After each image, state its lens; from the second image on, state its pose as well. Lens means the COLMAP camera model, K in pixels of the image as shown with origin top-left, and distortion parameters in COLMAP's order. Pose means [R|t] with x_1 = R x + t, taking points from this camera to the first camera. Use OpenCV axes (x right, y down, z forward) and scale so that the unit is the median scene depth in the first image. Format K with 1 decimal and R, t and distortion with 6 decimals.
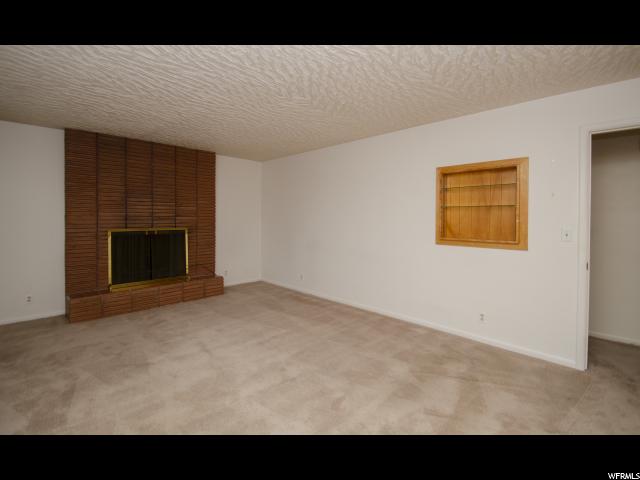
lens RADIAL K [[283.2, 0, 320.0], [0, 283.2, 240.0], [0, 0, 1]] dist [-0.001345, -0.000377]
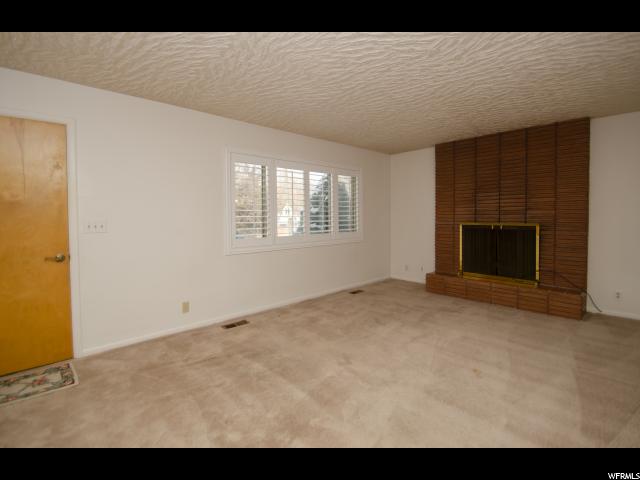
lens RADIAL K [[283.2, 0, 320.0], [0, 283.2, 240.0], [0, 0, 1]] dist [-0.001345, -0.000377]
pose [[0.009052, 0.081467, -0.996635, 0.393013], [-0.074739, 0.993943, 0.080568, -0.017030], [0.997162, 0.073758, 0.015086, 0.407963]]
